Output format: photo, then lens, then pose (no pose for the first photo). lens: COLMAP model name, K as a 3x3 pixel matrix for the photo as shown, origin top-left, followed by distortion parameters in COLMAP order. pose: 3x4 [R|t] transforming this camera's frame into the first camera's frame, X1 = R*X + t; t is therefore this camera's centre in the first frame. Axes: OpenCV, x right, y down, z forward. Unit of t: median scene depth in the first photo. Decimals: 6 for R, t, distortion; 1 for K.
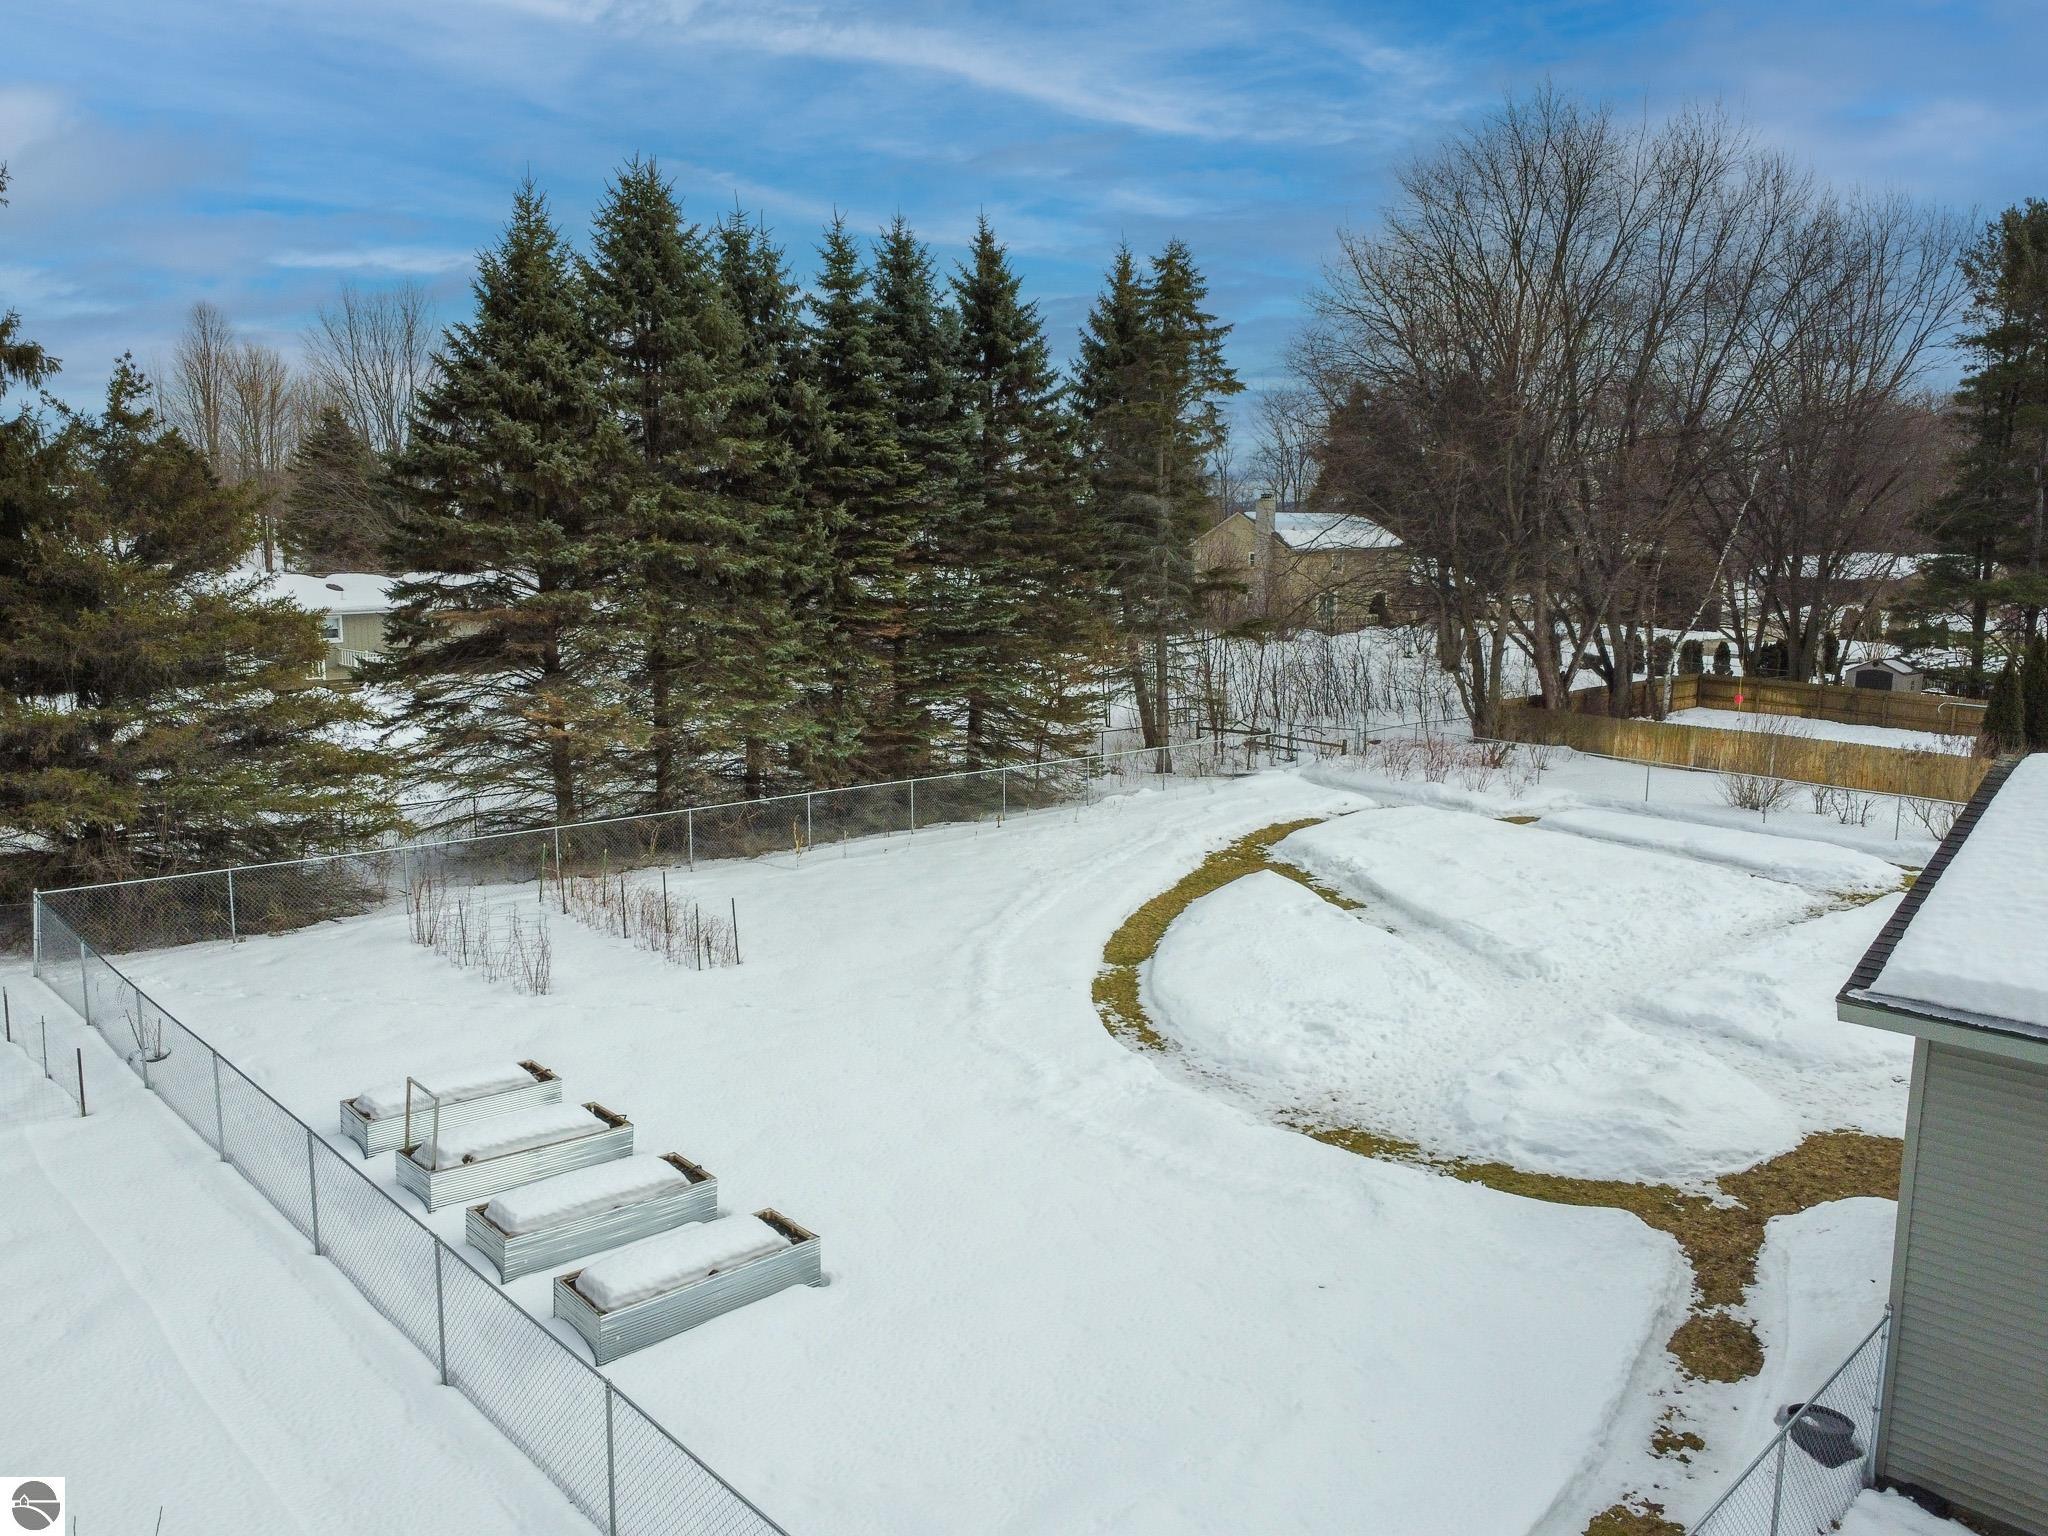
lens RADIAL K [[1541.2, 0, 1013.2], [0, 1541.2, 762.3], [0, 0, 1]] dist [0.004796, -0.010798]
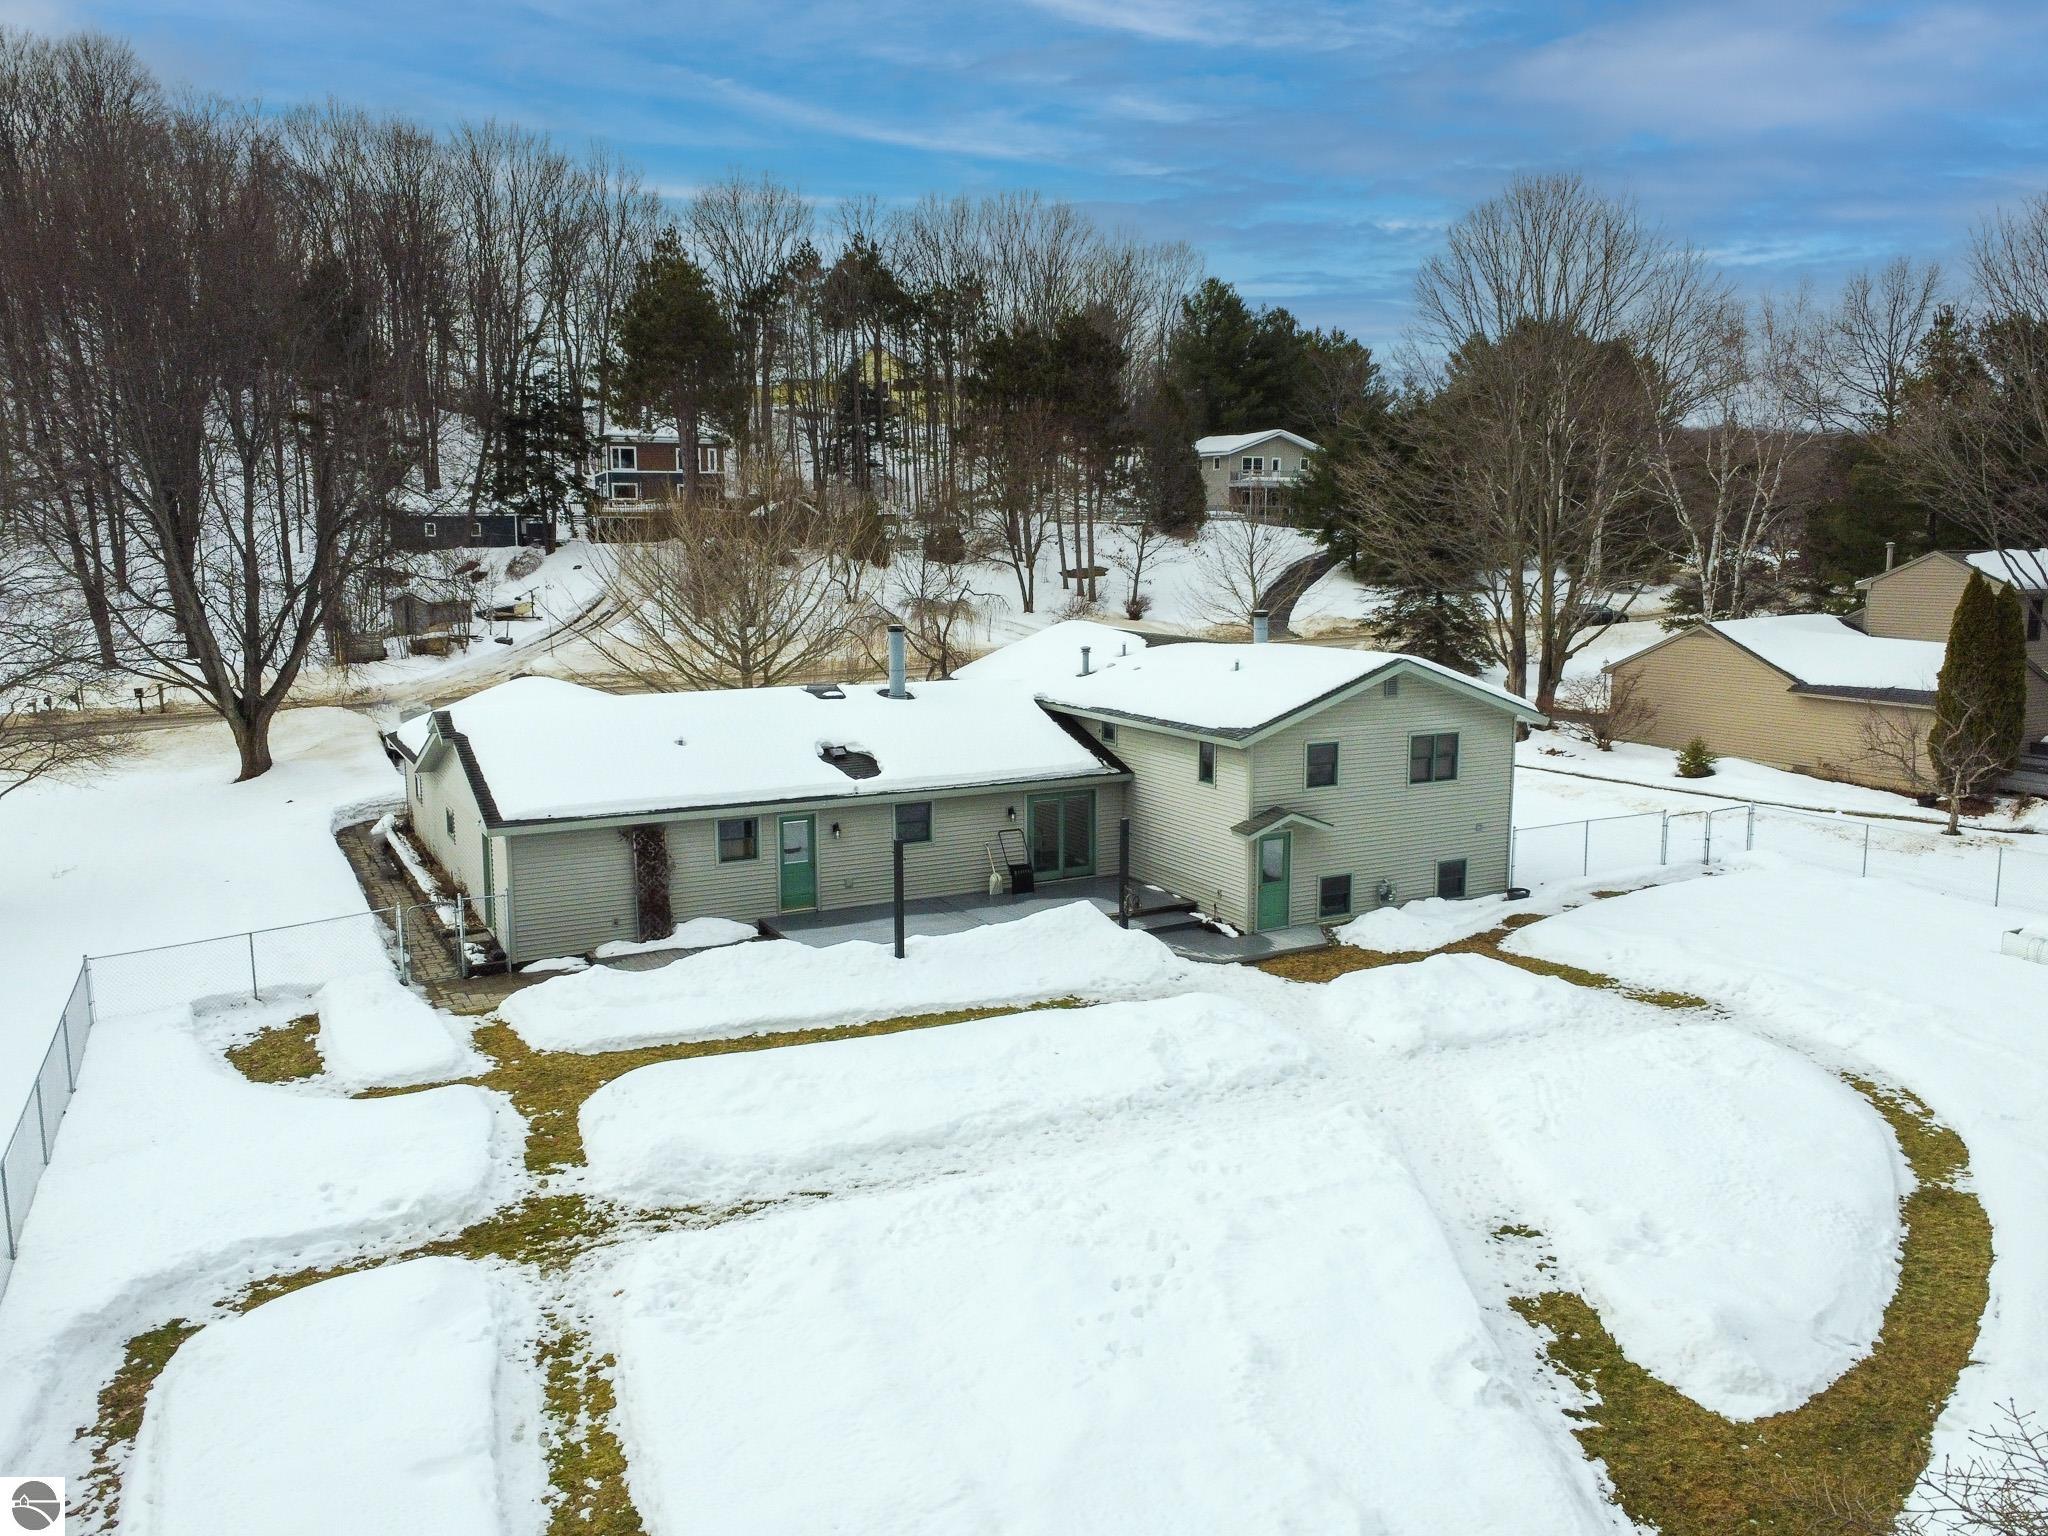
lens RADIAL K [[1541.2, 0, 1010.0], [0, 1541.2, 758.9], [0, 0, 1]] dist [0.004796, -0.010798]
pose [[-0.955644, -0.048649, 0.290479, 0.330751], [0.041565, 0.954116, 0.296537, -0.336869], [-0.291577, 0.295458, -0.909773, 1.975258]]
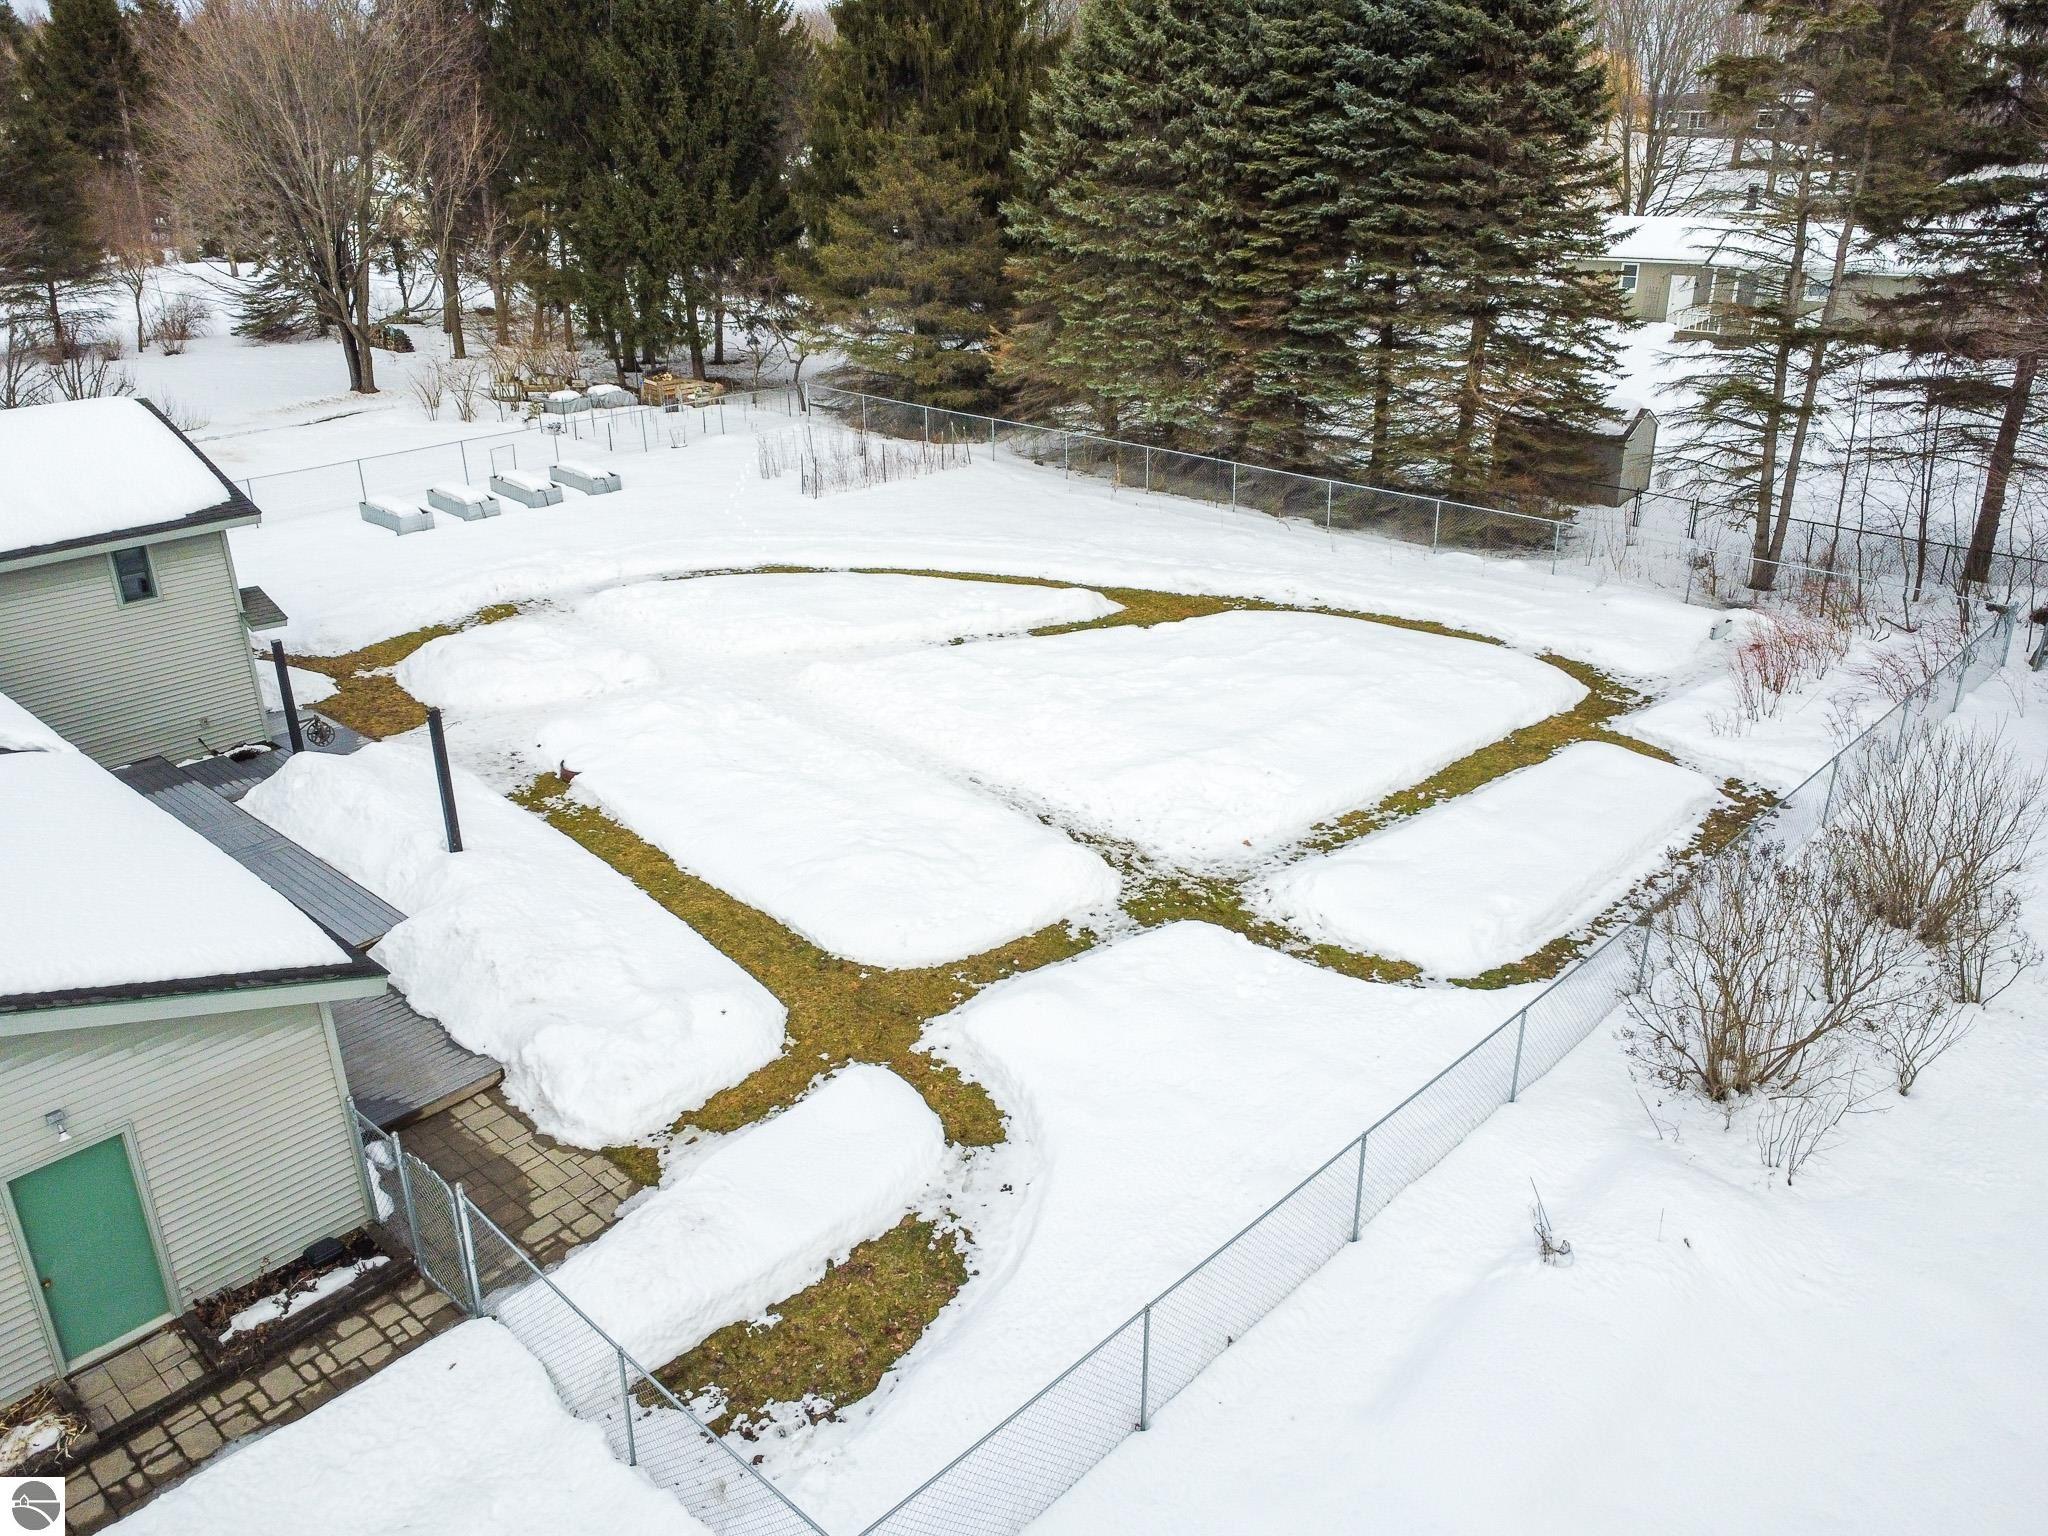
lens RADIAL K [[1541.2, 0, 1009.7], [0, 1541.2, 756.9], [0, 0, 1]] dist [0.004796, -0.010798]
pose [[0.036893, 0.378412, -0.924902, 1.600097], [-0.141452, 0.918191, 0.370024, -0.278902], [0.989257, 0.117178, 0.087401, 1.190793]]
